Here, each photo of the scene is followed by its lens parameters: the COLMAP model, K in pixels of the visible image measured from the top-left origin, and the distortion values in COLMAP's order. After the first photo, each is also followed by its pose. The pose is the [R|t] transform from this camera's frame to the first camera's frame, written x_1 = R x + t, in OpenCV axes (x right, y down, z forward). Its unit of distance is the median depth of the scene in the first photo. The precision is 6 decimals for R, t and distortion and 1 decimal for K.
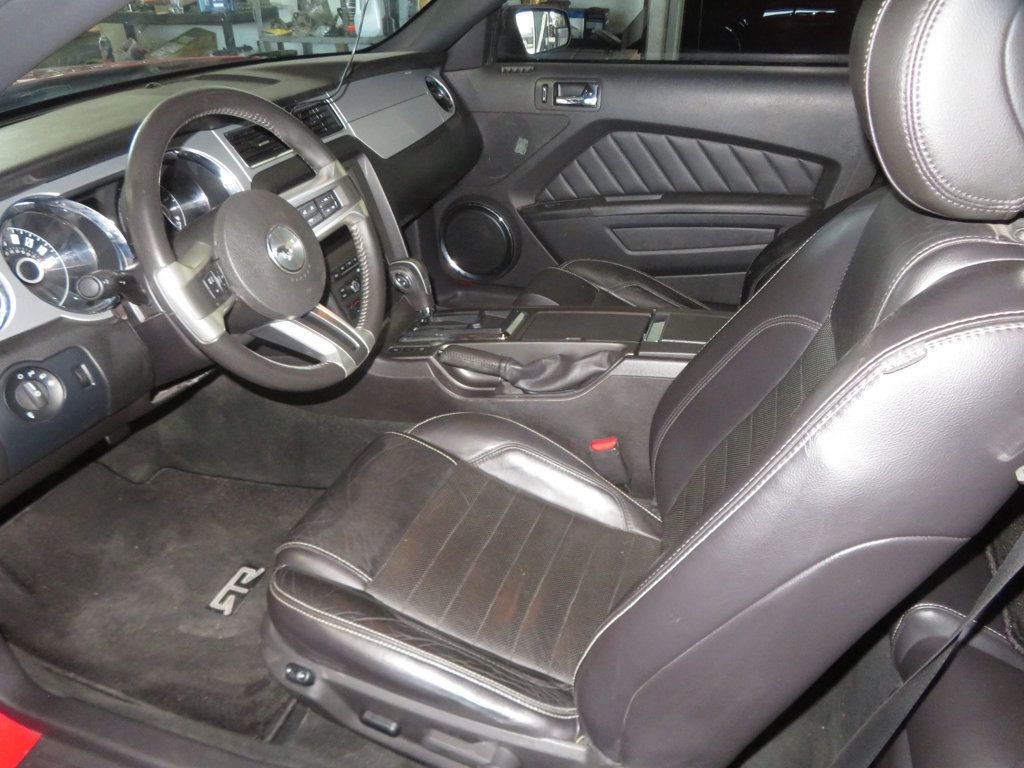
lens RADIAL K [[733.4, 0, 516.9], [0, 733.4, 373.5], [0, 0, 1]] dist [-0.009618, 0.002289]
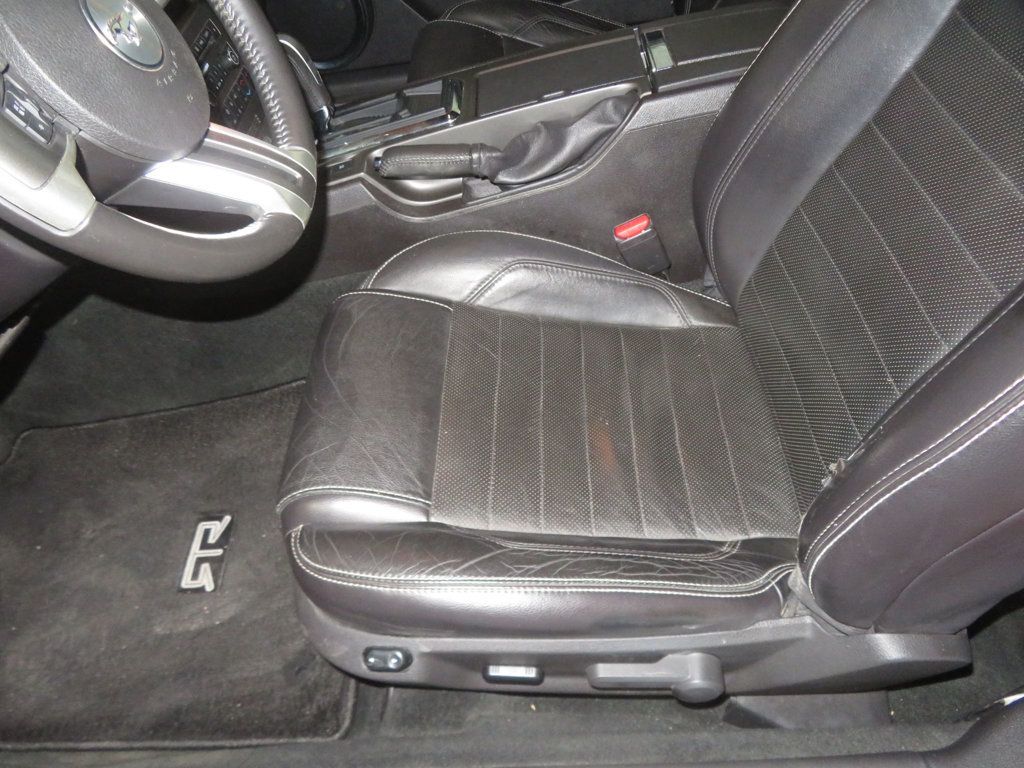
lens RADIAL K [[742.1, 0, 517.8], [0, 742.1, 379.1], [0, 0, 1]] dist [-0.002289, 0.000594]
pose [[0.939642, -0.304864, 0.155341, -0.153520], [0.250272, 0.921968, 0.295531, -0.014401], [-0.233316, -0.238816, 0.942619, 0.264826]]
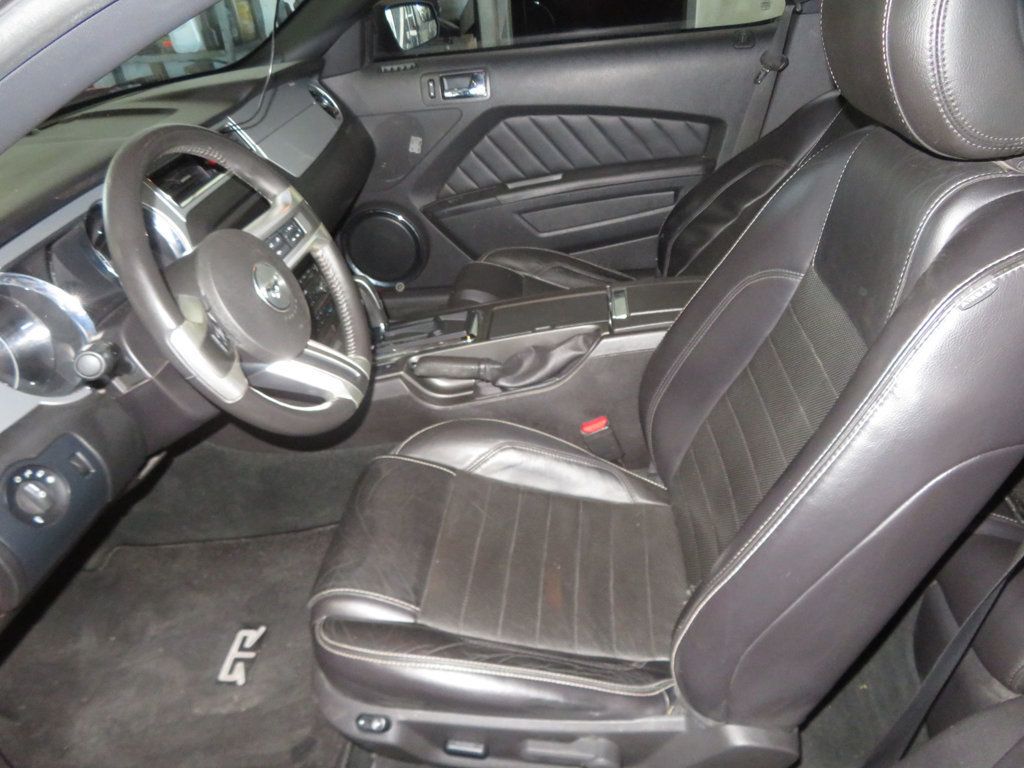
lens RADIAL K [[733.4, 0, 516.9], [0, 733.4, 373.5], [0, 0, 1]] dist [-0.009618, 0.002289]
pose [[0.966696, -0.185661, 0.176150, -0.147267], [0.182926, 0.982613, 0.031785, -0.025250], [-0.178988, 0.001496, 0.983850, 0.018123]]
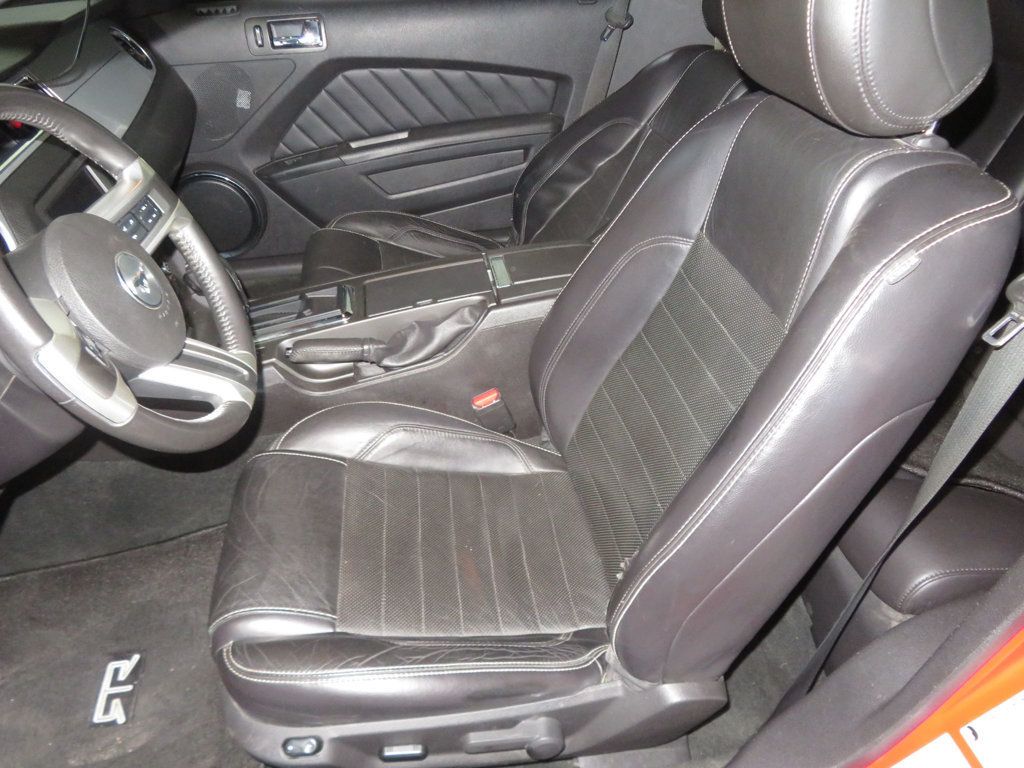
lens RADIAL K [[733.4, 0, 516.9], [0, 733.4, 373.5], [0, 0, 1]] dist [-0.009618, 0.002289]
pose [[0.882193, -0.270213, 0.385644, -0.213071], [0.231192, 0.962013, 0.145192, -0.069483], [-0.410227, -0.038930, 0.911152, 0.074564]]
